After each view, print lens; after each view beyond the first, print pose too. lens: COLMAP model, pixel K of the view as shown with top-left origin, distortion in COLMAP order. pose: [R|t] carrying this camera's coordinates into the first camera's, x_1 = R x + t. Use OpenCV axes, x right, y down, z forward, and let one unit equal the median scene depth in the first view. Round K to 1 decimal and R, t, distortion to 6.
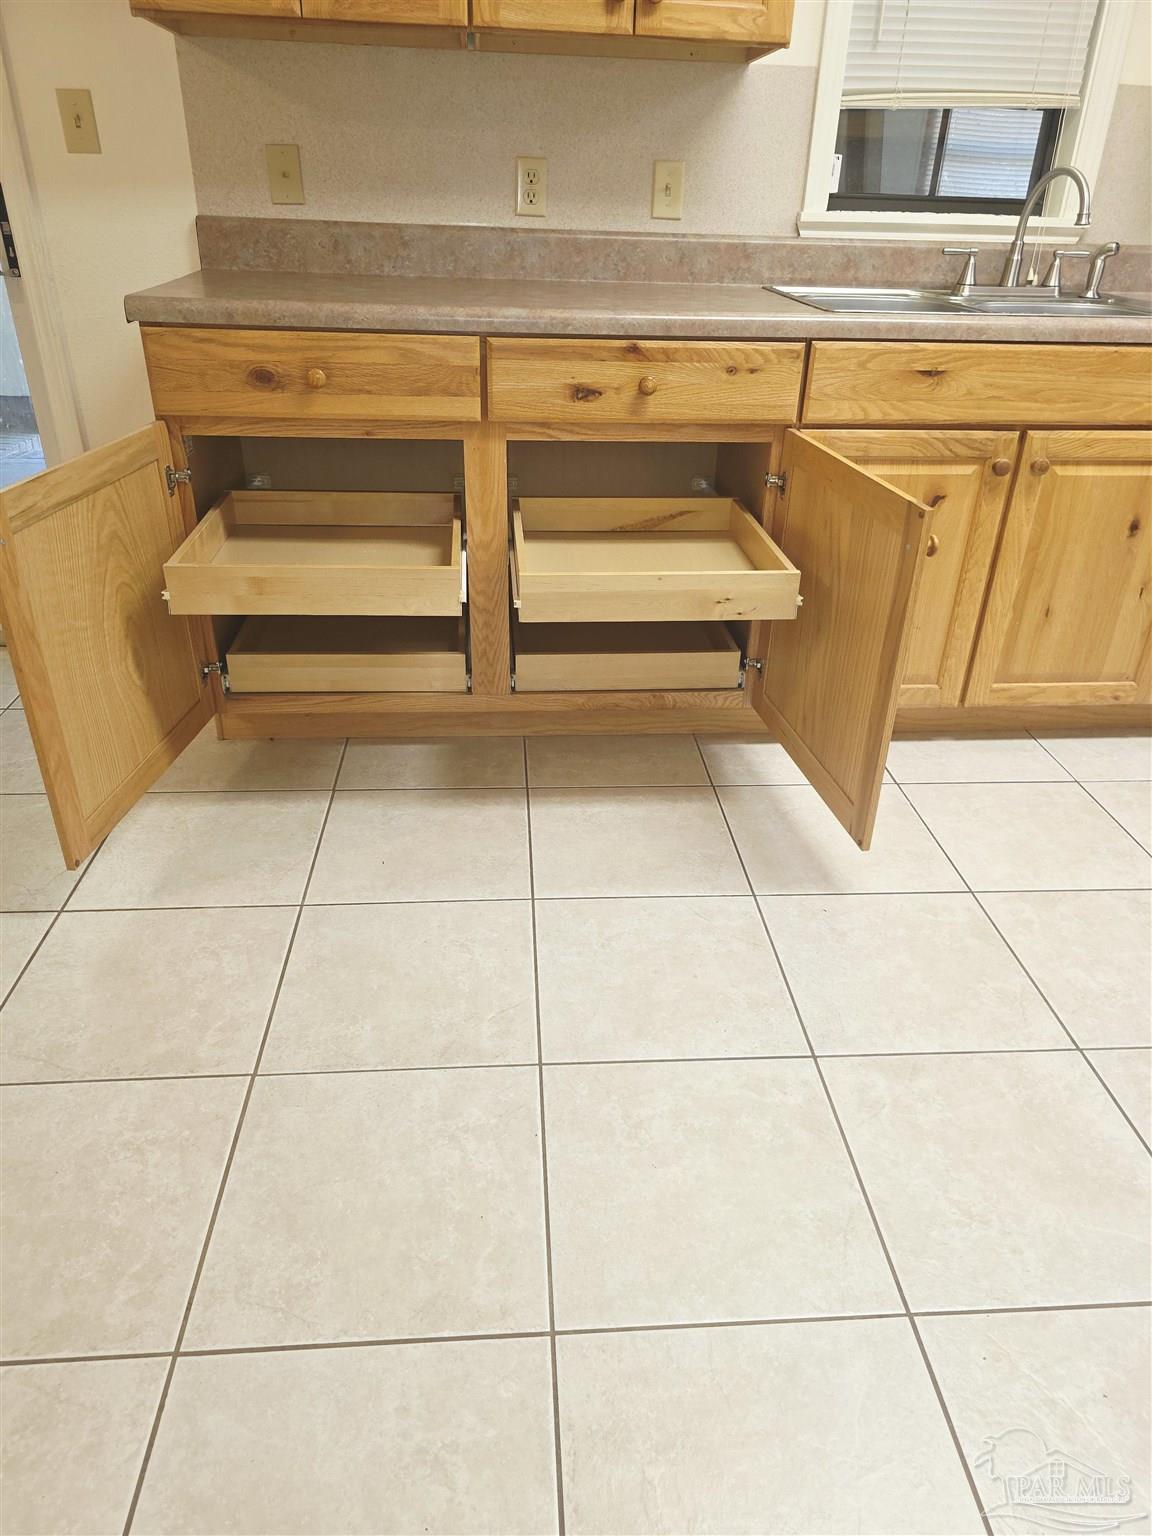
lens RADIAL K [[1030.4, 0, 576.0], [0, 1030.4, 768.0], [0, 0, 1]] dist [0.020887, -0.001693]
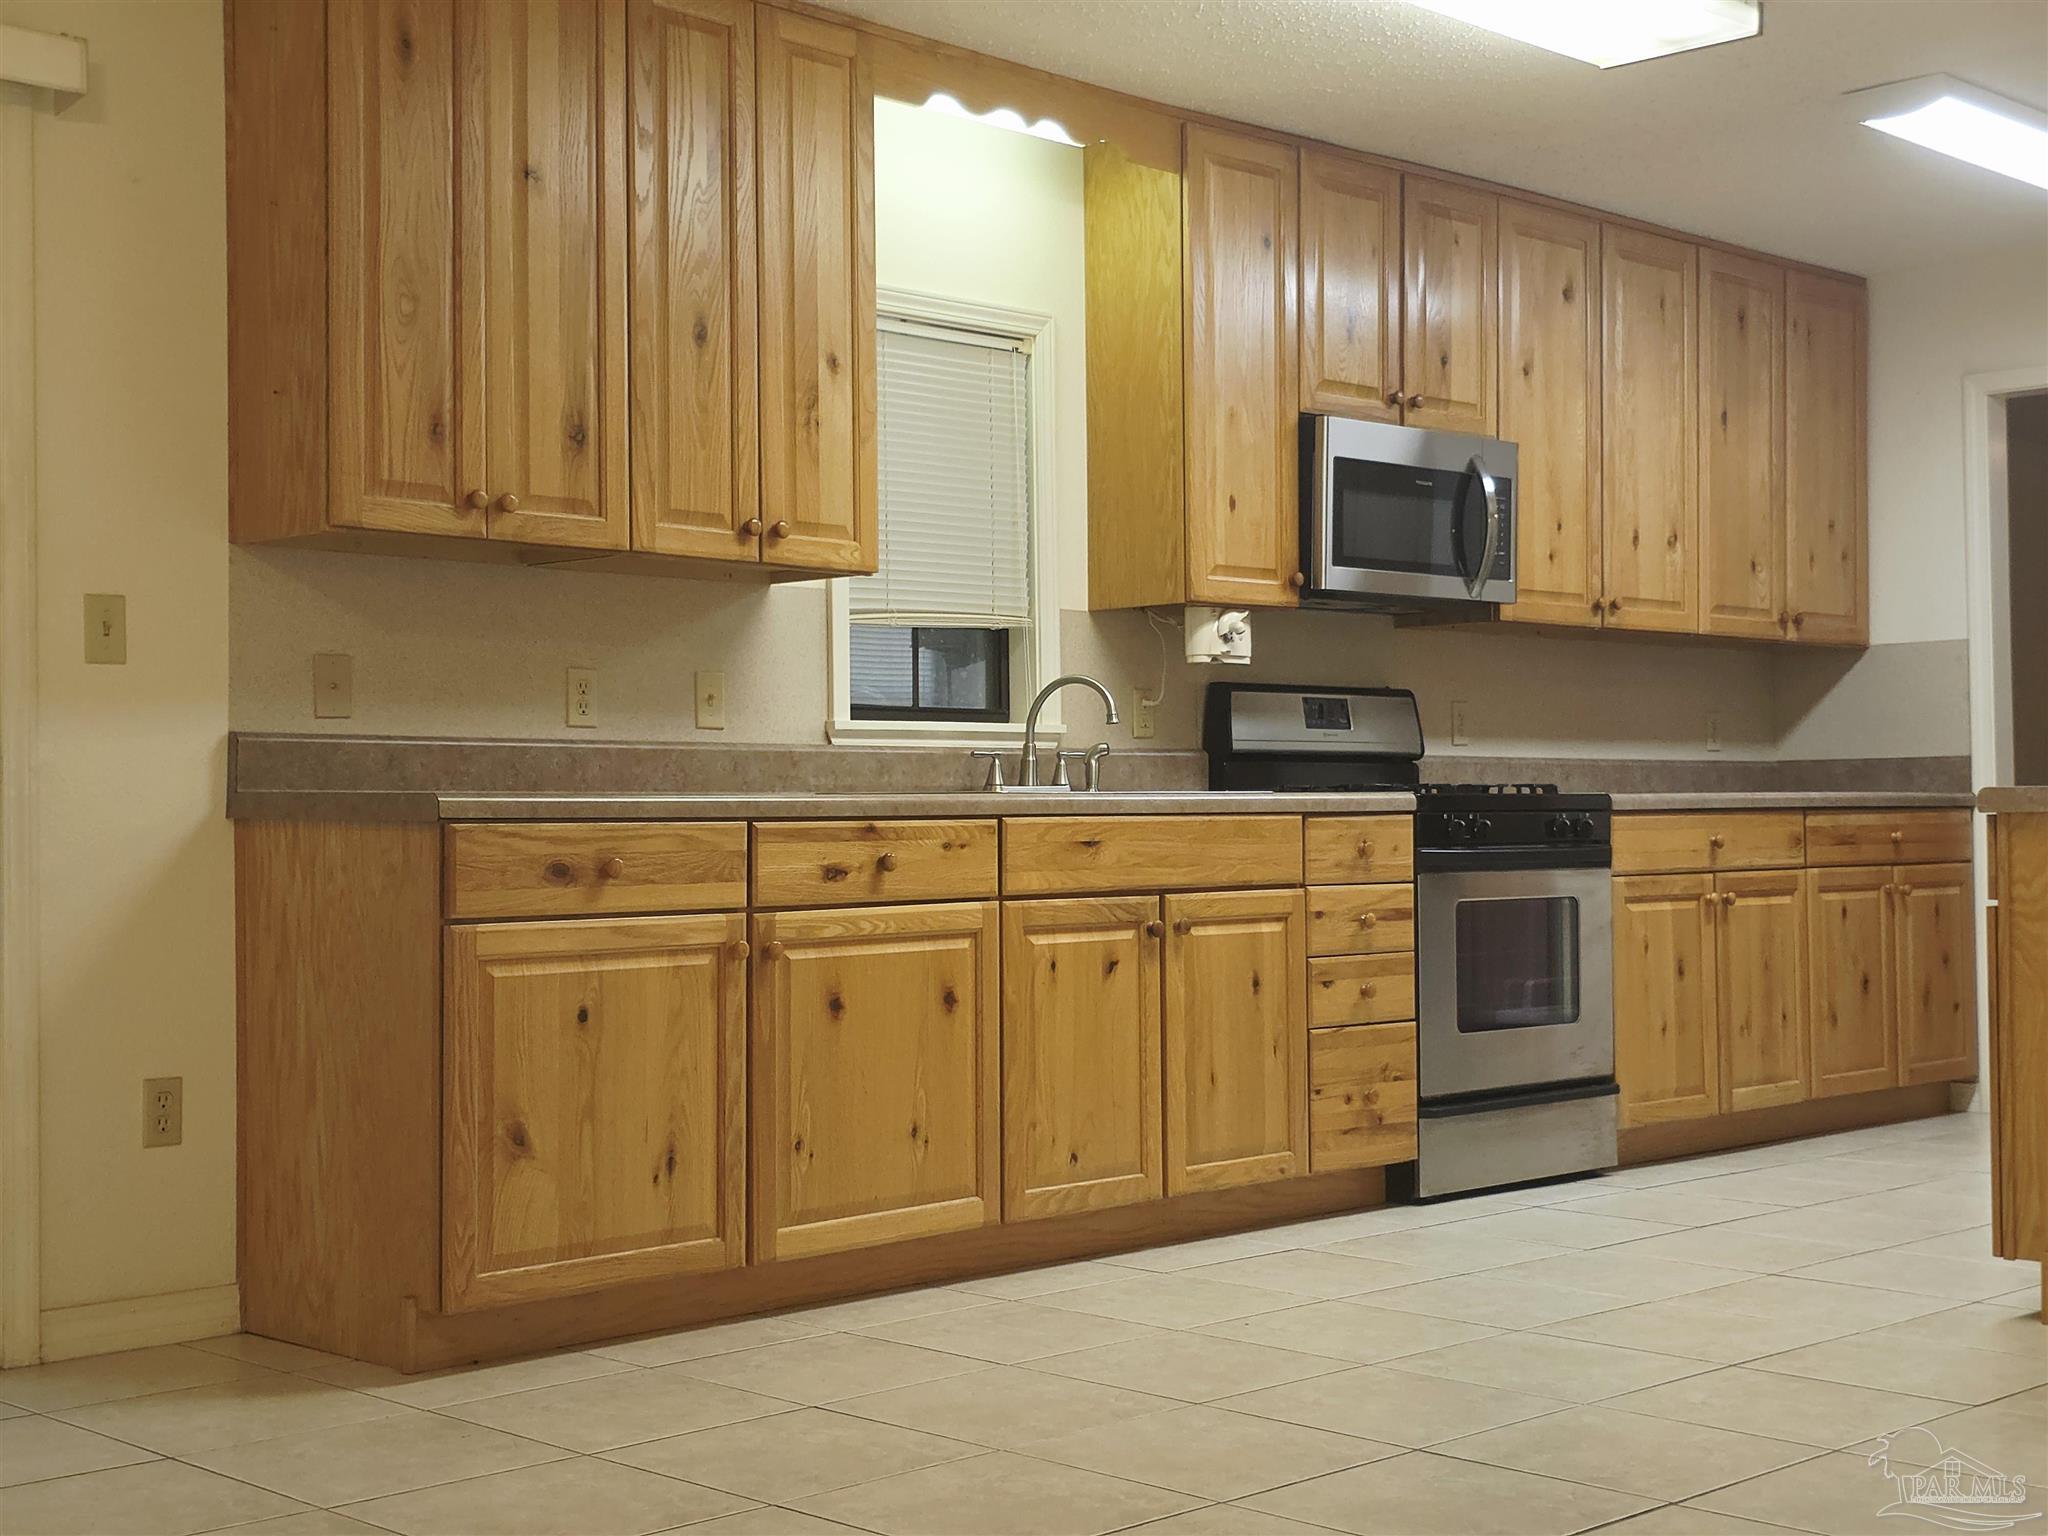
lens RADIAL K [[2690.9, 0, 1024.0], [0, 2690.9, 768.0], [0, 0, 1]] dist [0.182229, -0.005748]
pose [[0.765425, -0.024446, 0.643061, -1.353121], [0.336468, 0.867012, -0.367532, 0.487339], [-0.548557, 0.497688, 0.671858, -0.753827]]
